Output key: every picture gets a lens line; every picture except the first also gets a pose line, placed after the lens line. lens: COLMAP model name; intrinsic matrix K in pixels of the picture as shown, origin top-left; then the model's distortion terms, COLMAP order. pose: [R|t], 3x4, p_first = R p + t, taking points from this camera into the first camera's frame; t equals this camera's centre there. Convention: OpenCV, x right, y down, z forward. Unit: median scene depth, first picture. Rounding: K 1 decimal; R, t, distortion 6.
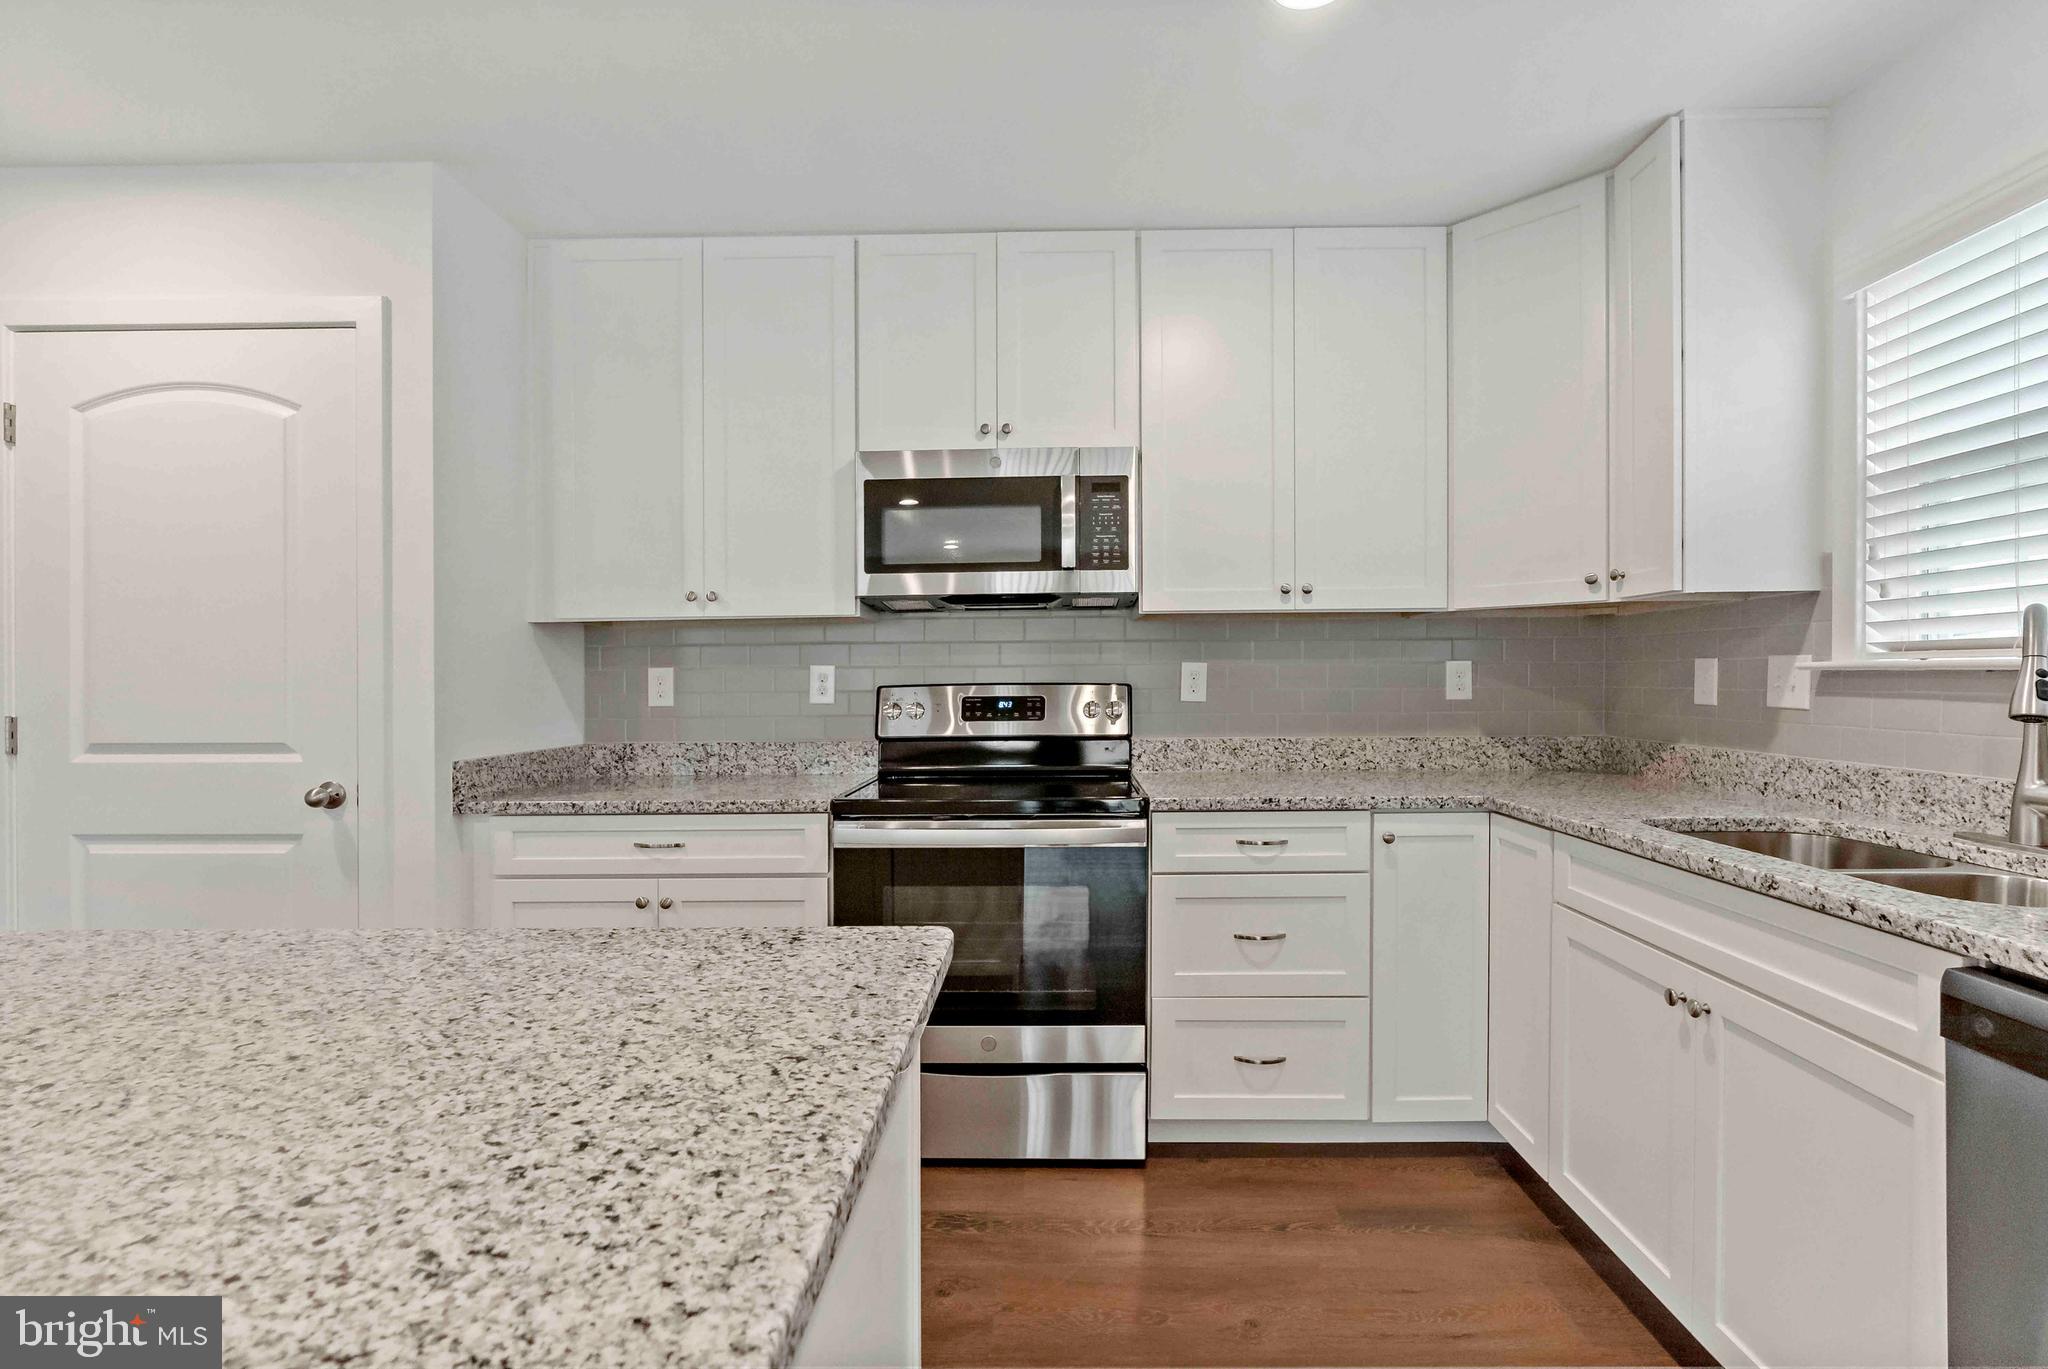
lens RADIAL K [[977.4, 0, 1058.0], [0, 977.4, 680.2], [0, 0, 1]] dist [-0.004987, 0.000693]
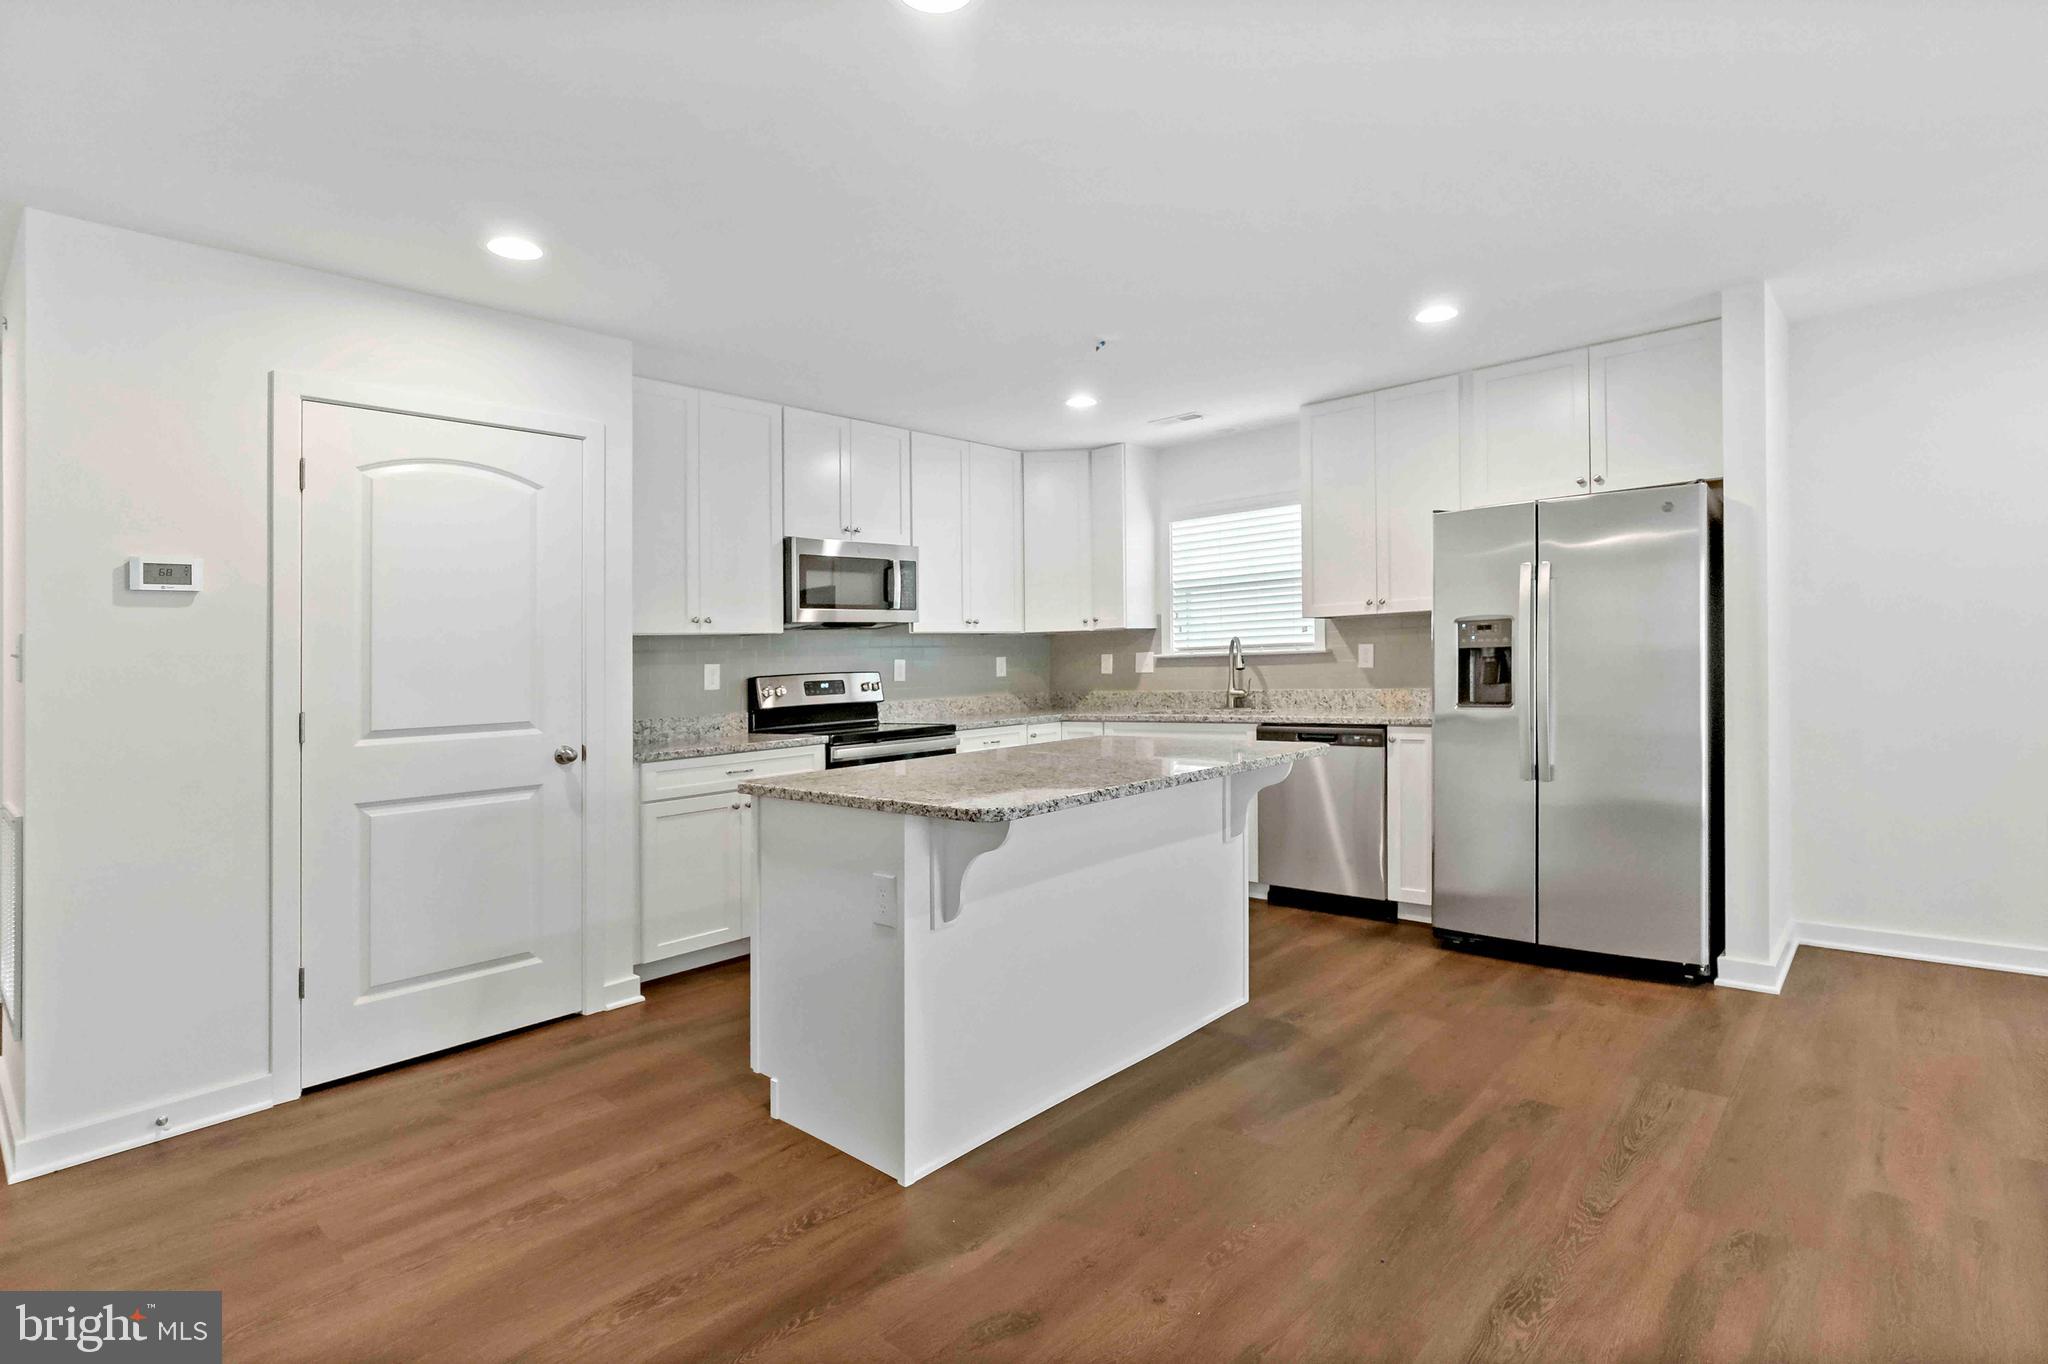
lens RADIAL K [[932.6, 0, 1078.7], [0, 932.6, 659.5], [0, 0, 1]] dist [0.000001, 0.000756]
pose [[0.645760, -0.012349, 0.763441, -1.199790], [0.030916, 0.999472, -0.009983, 0.011271], [-0.762915, 0.030049, 0.645801, -0.451119]]
